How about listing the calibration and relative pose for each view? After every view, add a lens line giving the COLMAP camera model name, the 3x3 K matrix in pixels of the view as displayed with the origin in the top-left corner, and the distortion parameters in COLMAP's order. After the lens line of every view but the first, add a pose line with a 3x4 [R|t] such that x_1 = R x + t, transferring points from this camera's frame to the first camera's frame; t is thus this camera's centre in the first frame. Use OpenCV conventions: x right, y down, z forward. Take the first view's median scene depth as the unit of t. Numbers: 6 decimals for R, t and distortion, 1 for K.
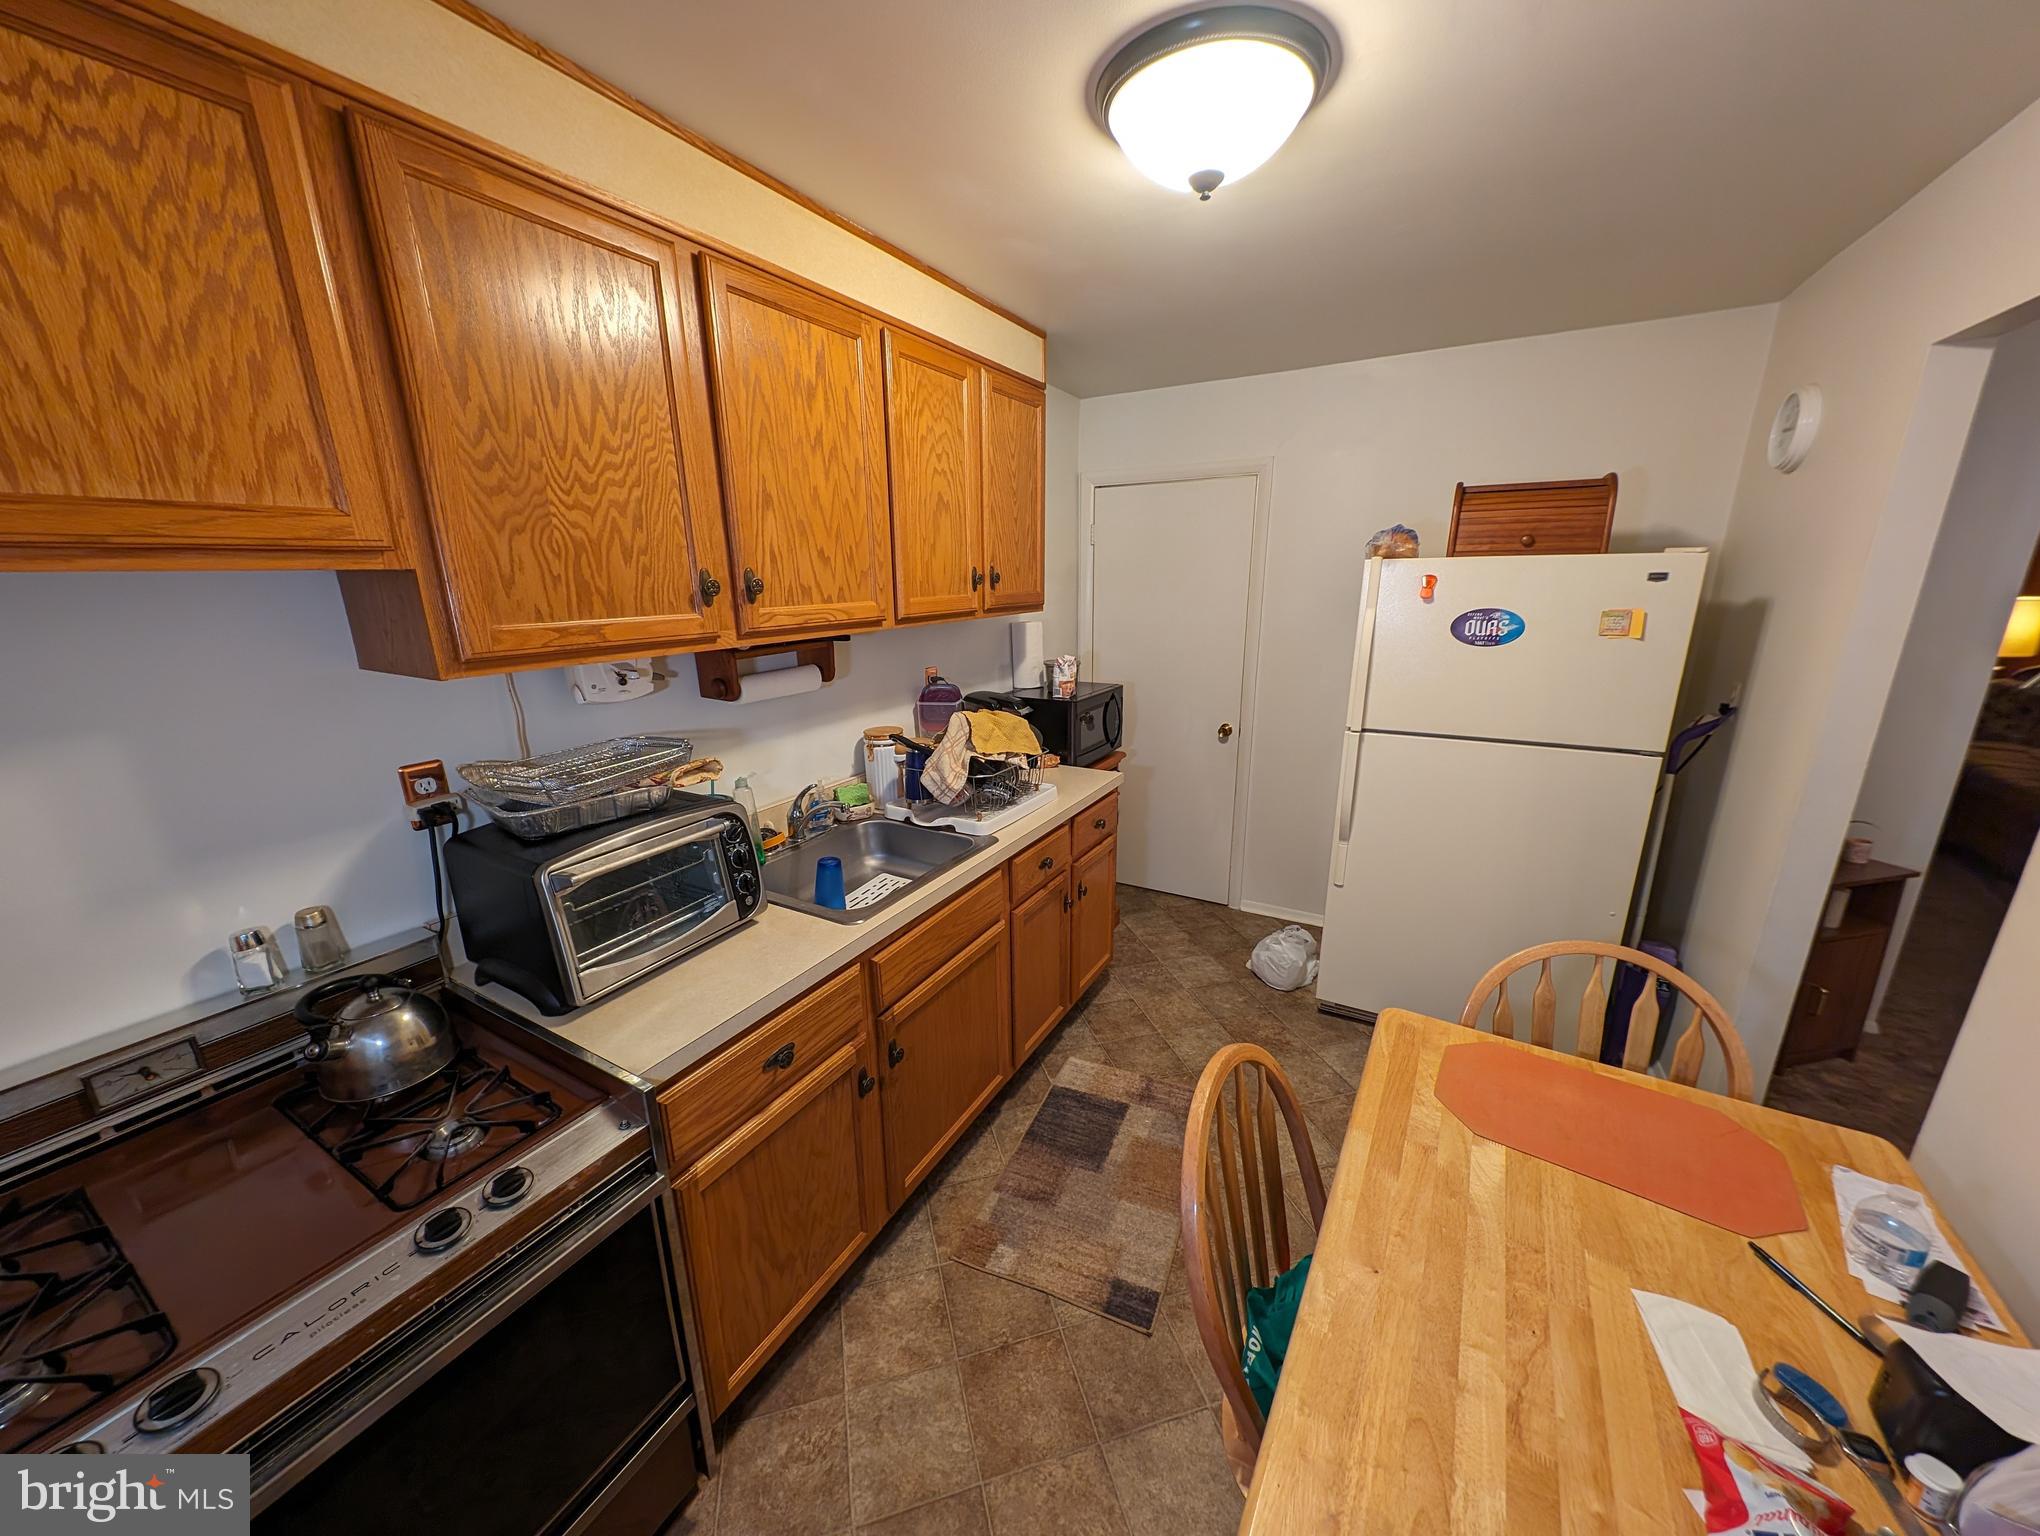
lens RADIAL K [[731.3, 0, 1011.8], [0, 731.3, 778.6], [0, 0, 1]] dist [-0.001111, -0.004996]
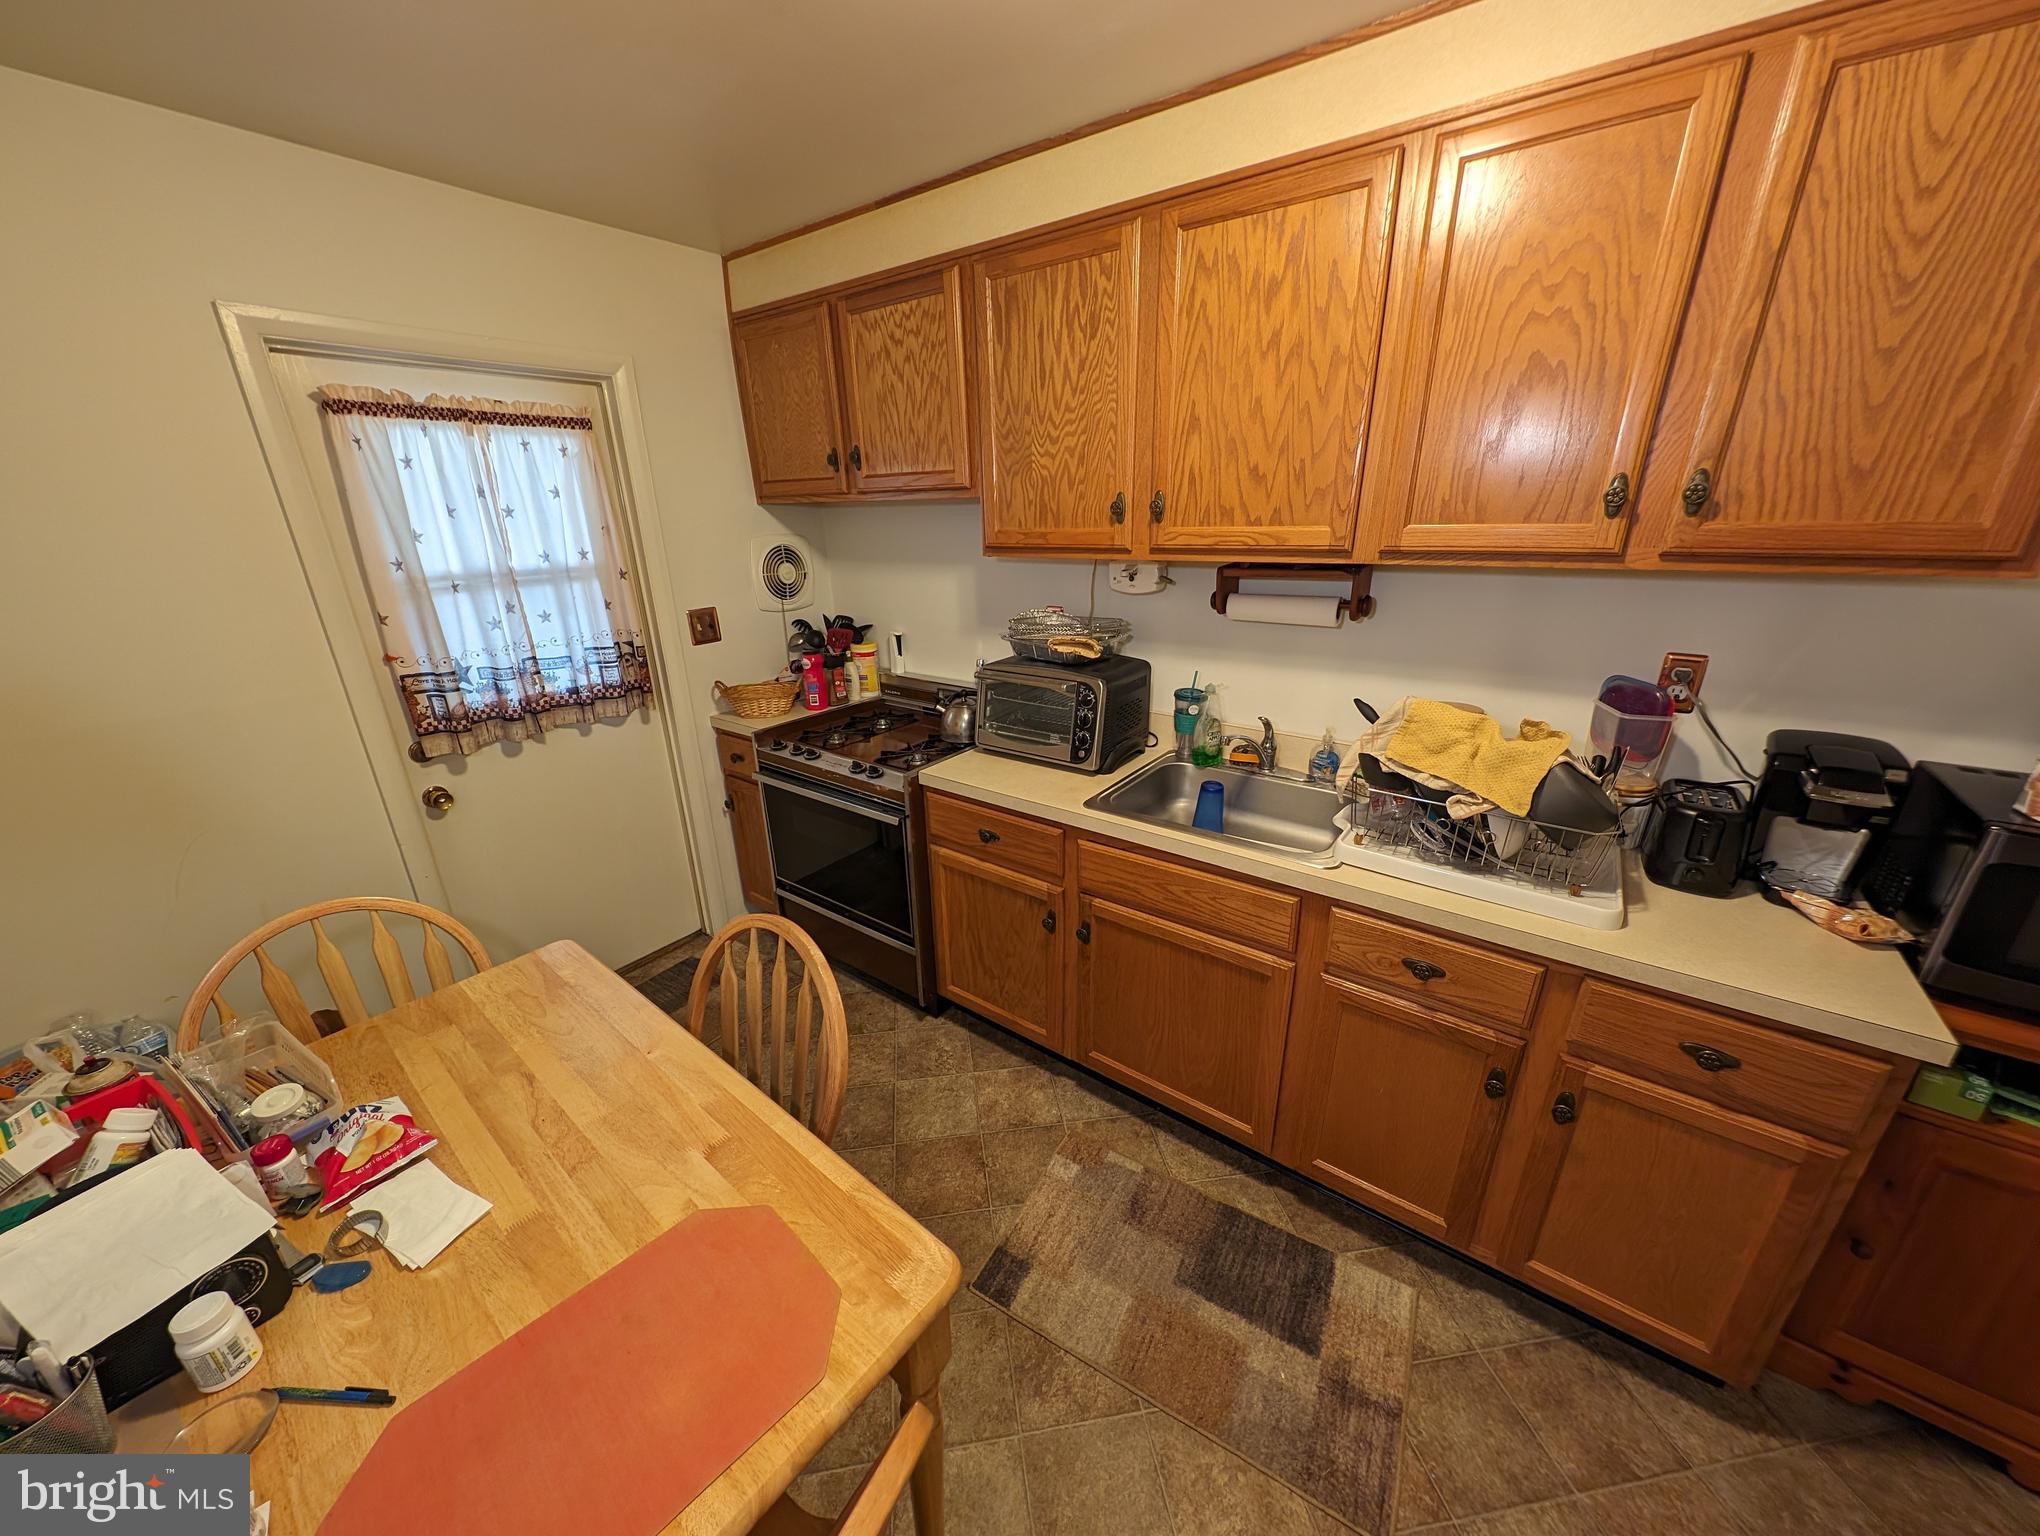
lens RADIAL K [[731.3, 0, 1011.8], [0, 731.3, 778.6], [0, 0, 1]] dist [-0.001111, -0.004996]
pose [[-0.135298, 0.363466, -0.921731, 0.839028], [-0.239065, 0.890823, 0.386370, -0.257673], [0.961531, 0.272629, -0.033635, 0.884671]]
